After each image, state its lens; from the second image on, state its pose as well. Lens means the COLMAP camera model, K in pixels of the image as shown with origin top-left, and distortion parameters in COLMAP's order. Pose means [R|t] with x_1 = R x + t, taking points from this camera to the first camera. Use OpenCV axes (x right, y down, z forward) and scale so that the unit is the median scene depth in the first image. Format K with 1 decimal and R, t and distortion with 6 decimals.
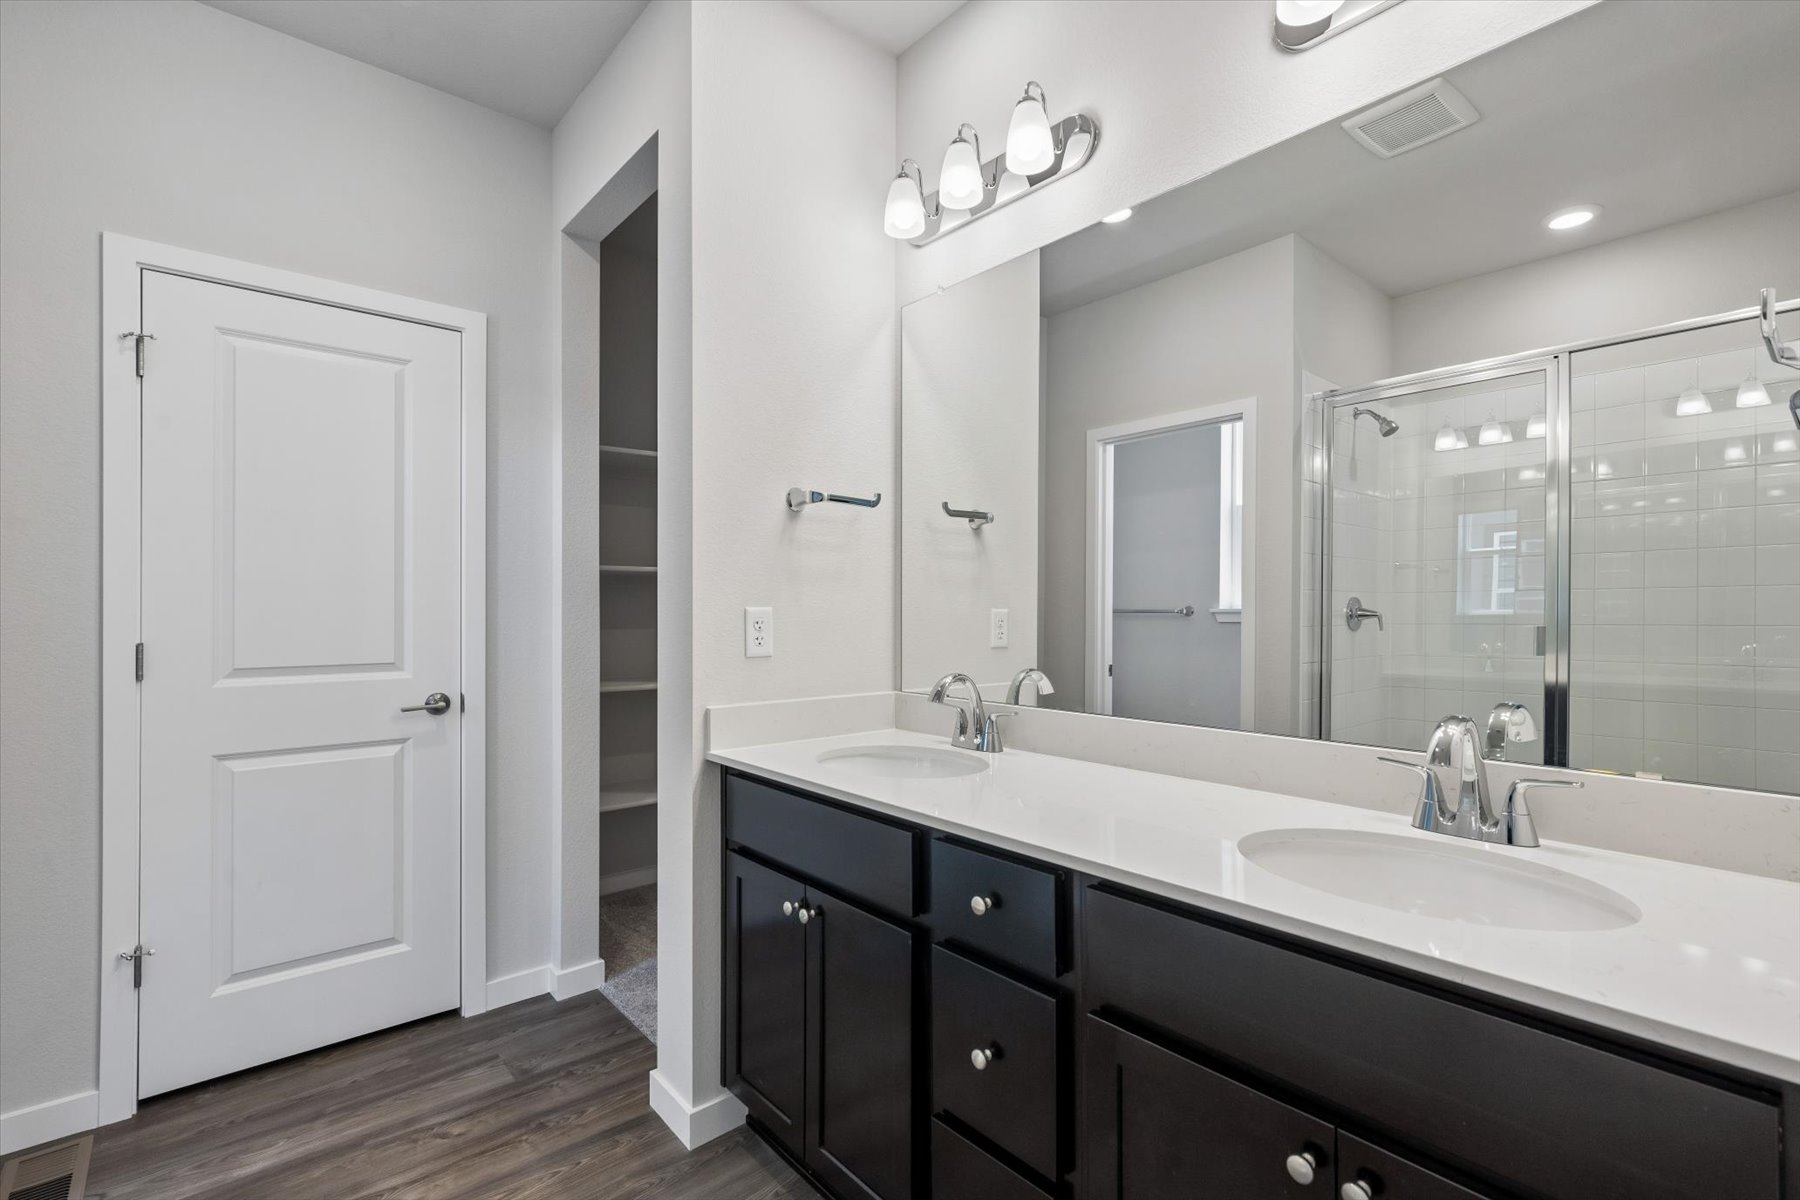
lens RADIAL K [[815.7, 0, 904.7], [0, 815.7, 608.3], [0, 0, 1]] dist [0.000874, 0.000949]
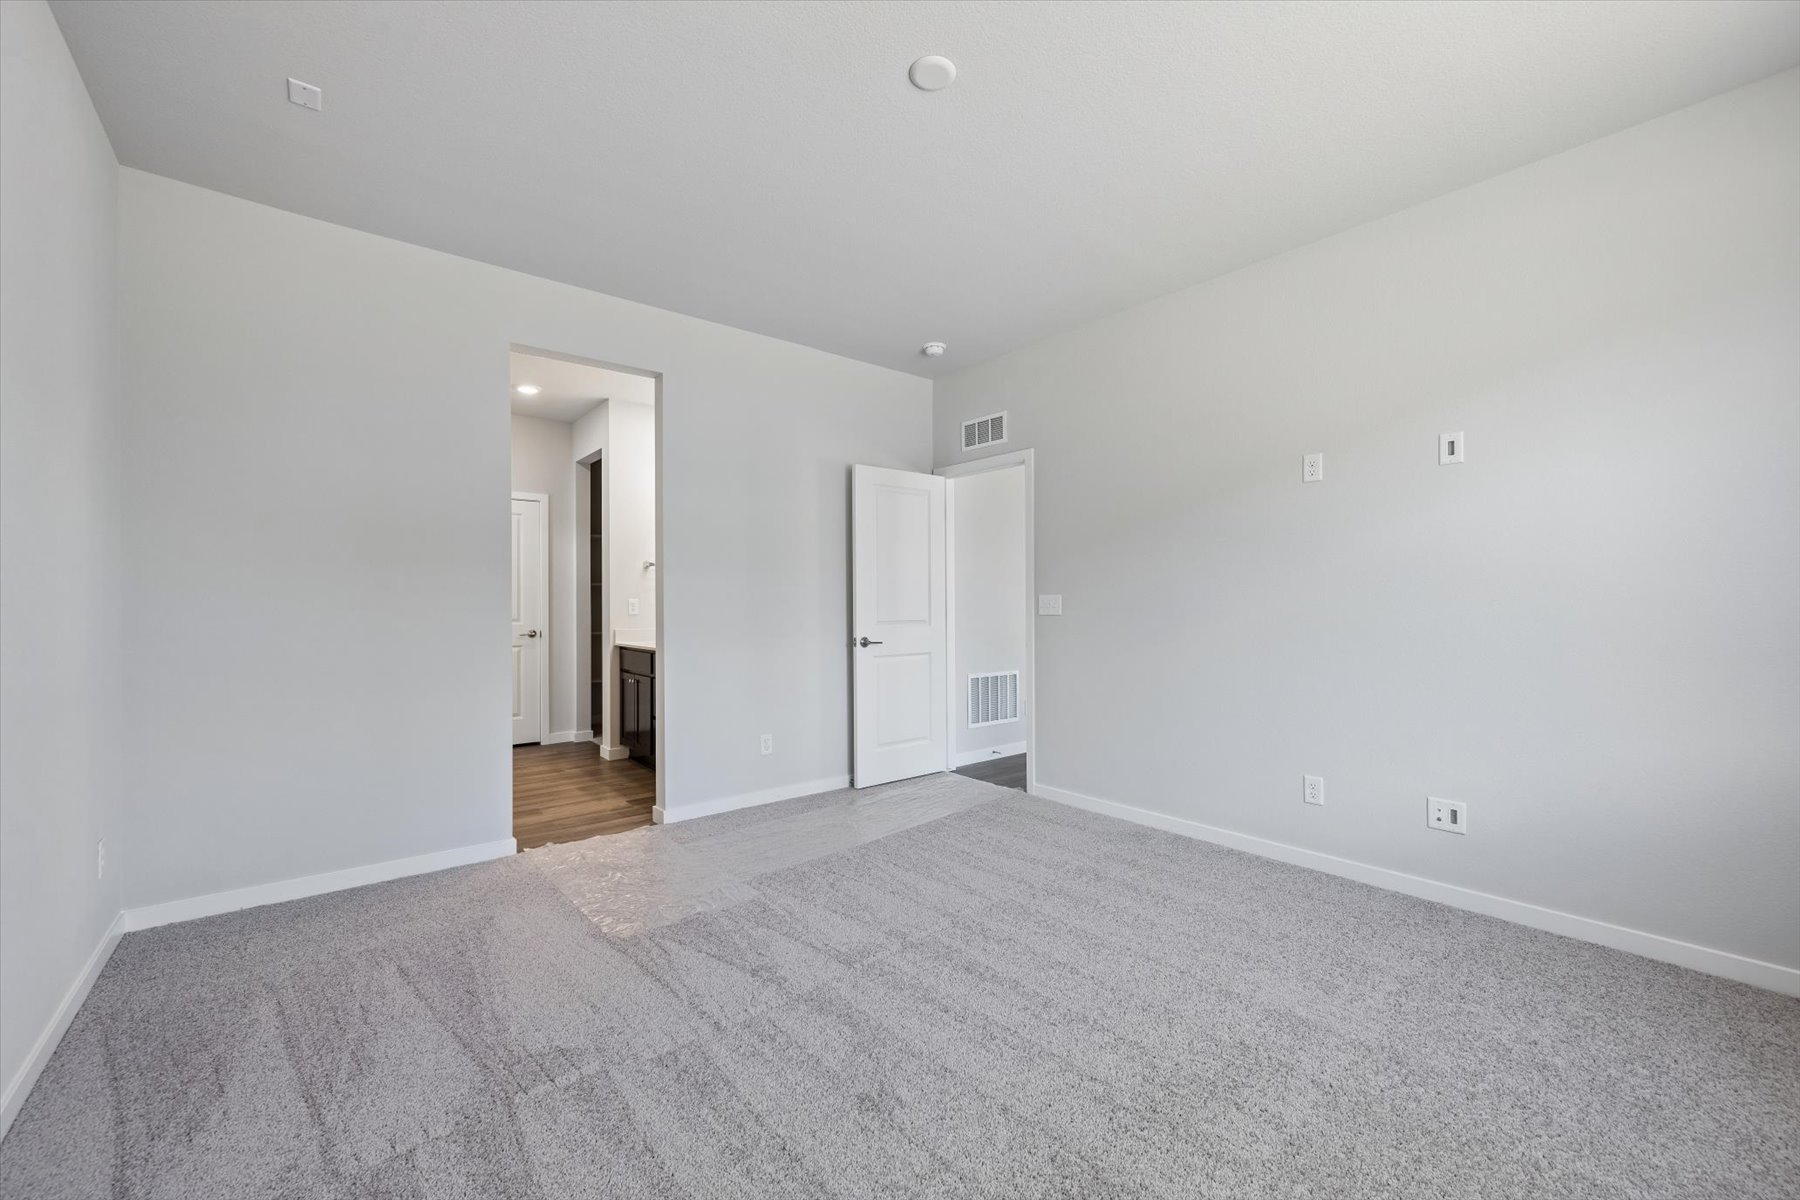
lens RADIAL K [[733.0, 0, 895.3], [0, 733.0, 605.5], [0, 0, 1]] dist [-0.001870, 0.000073]
pose [[0.999546, -0.007340, -0.029208, 0.789865], [0.007209, 0.999963, -0.004589, 0.041054], [0.029240, 0.004377, 0.999563, -1.559078]]
